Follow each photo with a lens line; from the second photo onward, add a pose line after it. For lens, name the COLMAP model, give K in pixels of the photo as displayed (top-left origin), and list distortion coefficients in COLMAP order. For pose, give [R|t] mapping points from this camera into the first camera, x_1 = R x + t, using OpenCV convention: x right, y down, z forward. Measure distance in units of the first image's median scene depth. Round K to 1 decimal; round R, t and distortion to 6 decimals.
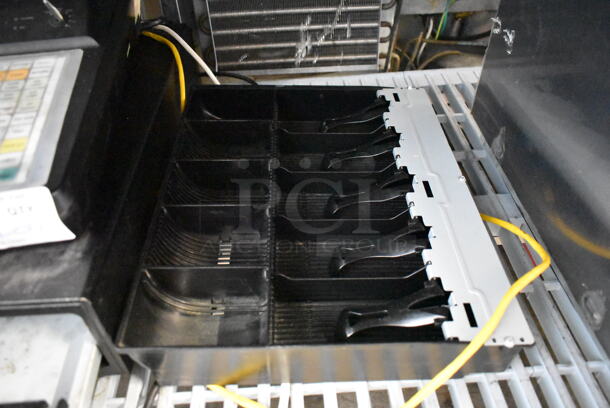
lens RADIAL K [[460.8, 0, 305.0], [0, 460.8, 204.0], [0, 0, 1]] dist [-0.026230, 0.002203]
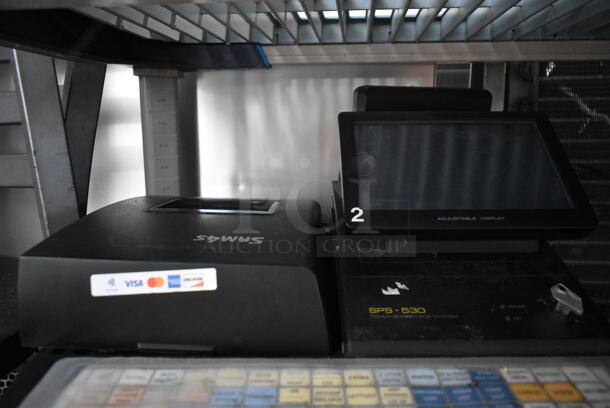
lens RADIAL K [[458.7, 0, 301.8], [0, 458.7, 204.5], [0, 0, 1]] dist [-0.035832, 0.005938]
pose [[0.984144, 0.046299, -0.171223, -0.527572], [-0.129854, 0.845649, -0.517702, -0.072148], [0.120826, 0.531727, 0.838253, 0.146998]]
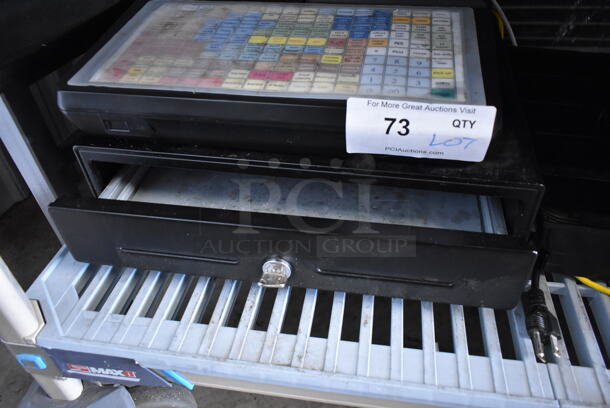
lens RADIAL K [[460.8, 0, 305.0], [0, 460.8, 204.0], [0, 0, 1]] dist [-0.026230, 0.002203]
pose [[0.930681, 0.222306, -0.290540, -0.271108], [-0.229677, 0.973226, 0.008944, 0.129112], [0.284749, 0.058406, 0.956821, -0.093198]]
